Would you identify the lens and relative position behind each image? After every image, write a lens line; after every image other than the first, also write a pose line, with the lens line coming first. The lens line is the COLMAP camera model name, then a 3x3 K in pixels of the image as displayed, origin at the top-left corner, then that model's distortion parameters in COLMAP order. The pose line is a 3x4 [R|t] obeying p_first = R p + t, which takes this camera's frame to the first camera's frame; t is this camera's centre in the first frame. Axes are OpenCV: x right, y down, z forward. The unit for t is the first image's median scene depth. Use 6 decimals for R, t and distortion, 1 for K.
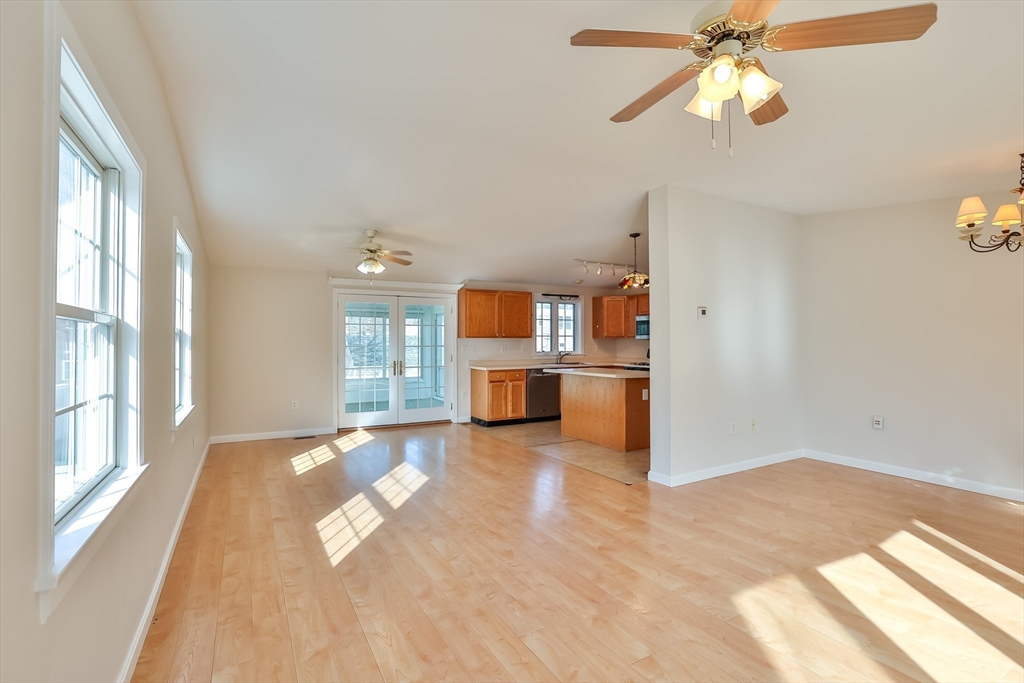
lens RADIAL K [[470.8, 0, 515.5], [0, 470.8, 337.1], [0, 0, 1]] dist [-0.000993, -0.000014]
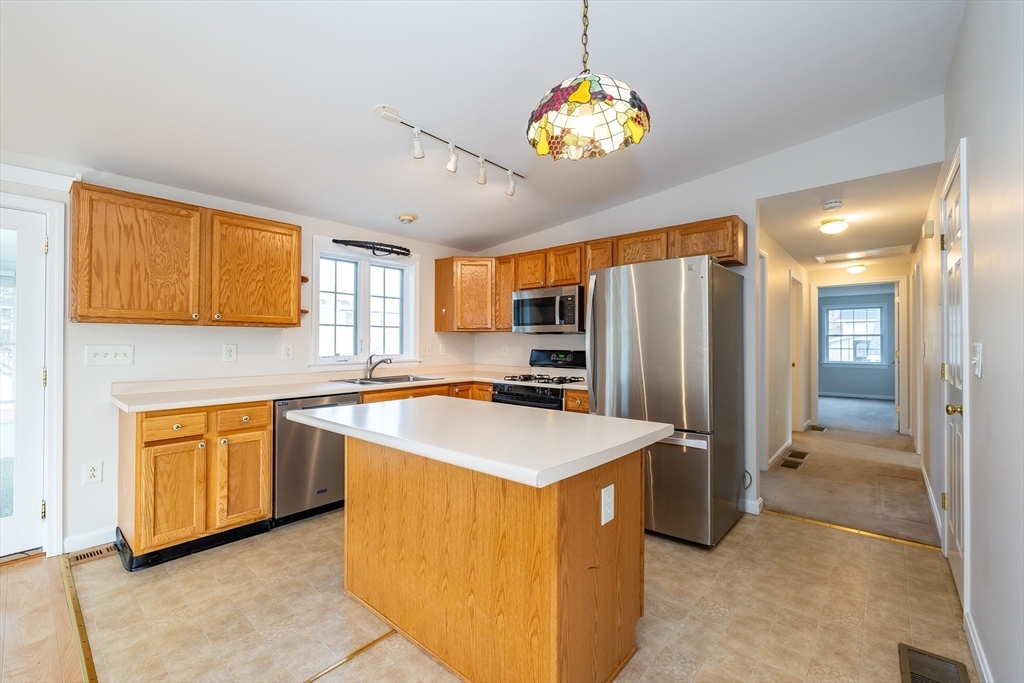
lens RADIAL K [[426.6, 0, 508.2], [0, 426.6, 337.3], [0, 0, 1]] dist [0.000697, 0.000016]
pose [[0.945831, 0.006987, 0.324585, 0.094592], [-0.005824, 0.999973, -0.004555, 0.013271], [-0.324608, 0.002418, 0.945846, 0.571189]]
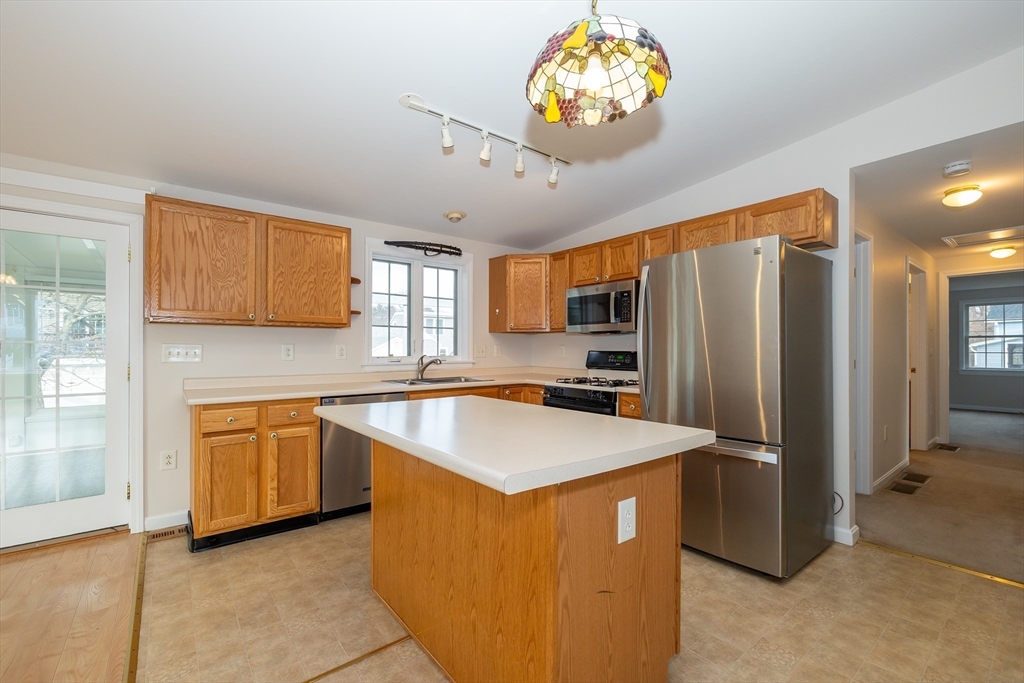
lens RADIAL K [[432.6, 0, 511.8], [0, 432.6, 344.7], [0, 0, 1]] dist [0.000456, 0.000022]
pose [[0.988187, 0.002900, 0.153228, 0.131966], [-0.002894, 0.999996, -0.000261, 0.019848], [-0.153228, -0.000185, 0.988191, 0.579905]]
